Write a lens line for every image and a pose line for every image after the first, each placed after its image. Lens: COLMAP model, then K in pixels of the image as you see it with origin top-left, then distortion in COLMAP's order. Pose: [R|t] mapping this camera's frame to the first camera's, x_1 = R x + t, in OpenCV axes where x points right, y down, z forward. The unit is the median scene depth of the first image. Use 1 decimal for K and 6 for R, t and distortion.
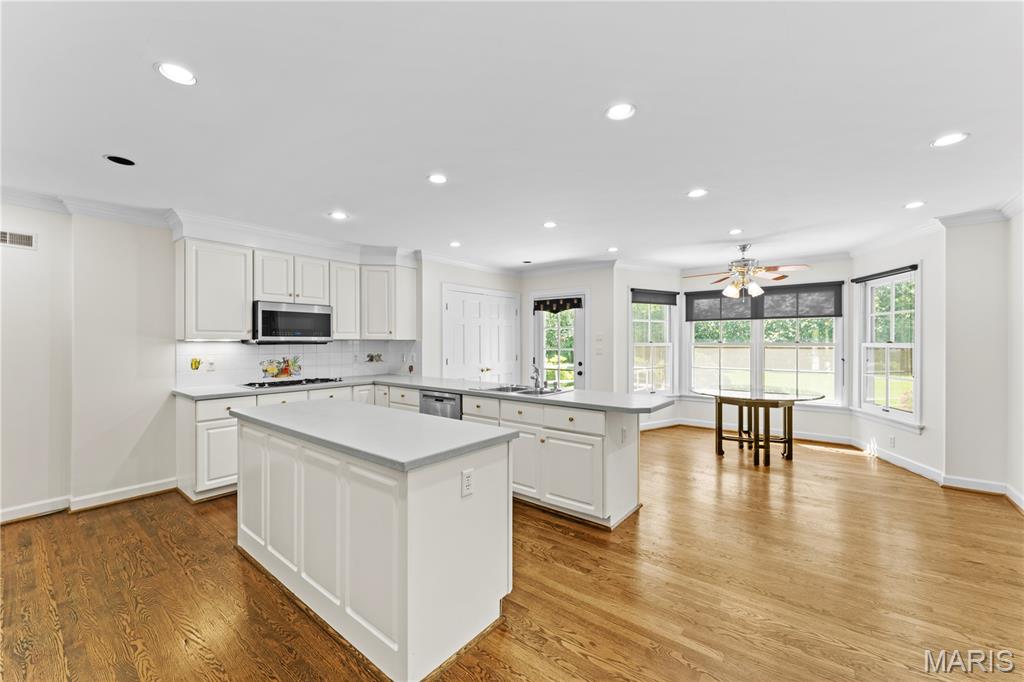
lens RADIAL K [[410.3, 0, 505.1], [0, 410.3, 336.5], [0, 0, 1]] dist [0.002878, -0.001937]
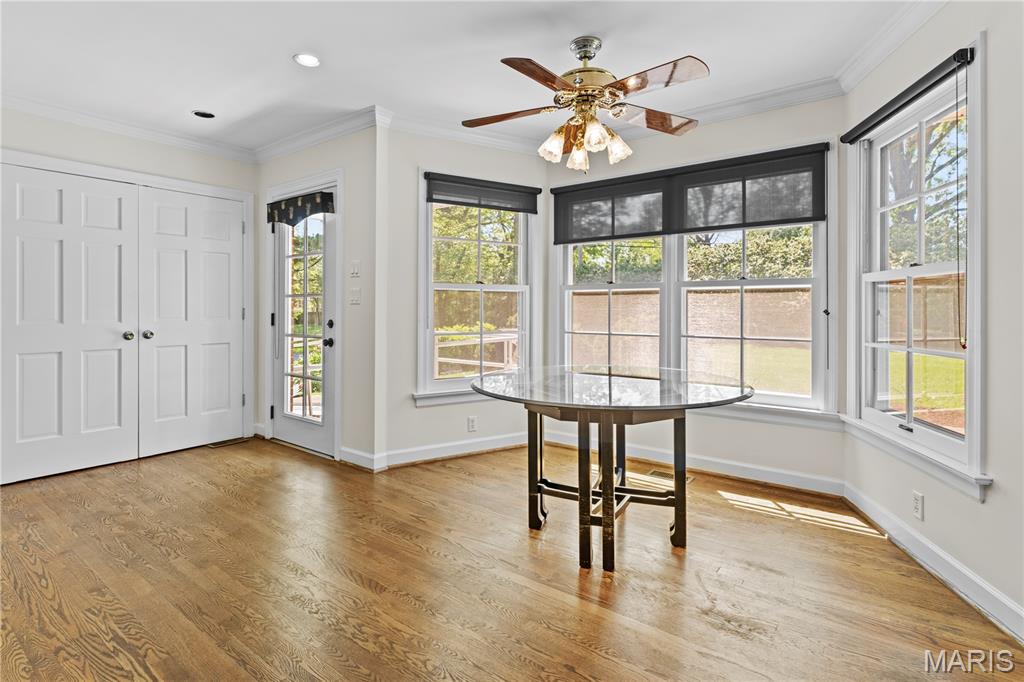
lens RADIAL K [[500.5, 0, 517.6], [0, 500.5, 302.7], [0, 0, 1]] dist [0.000477, -0.000711]
pose [[0.999767, 0.003488, 0.021310, 0.502098], [-0.003355, 0.999975, -0.006244, 0.054977], [-0.021331, 0.006171, 0.999753, 0.480677]]
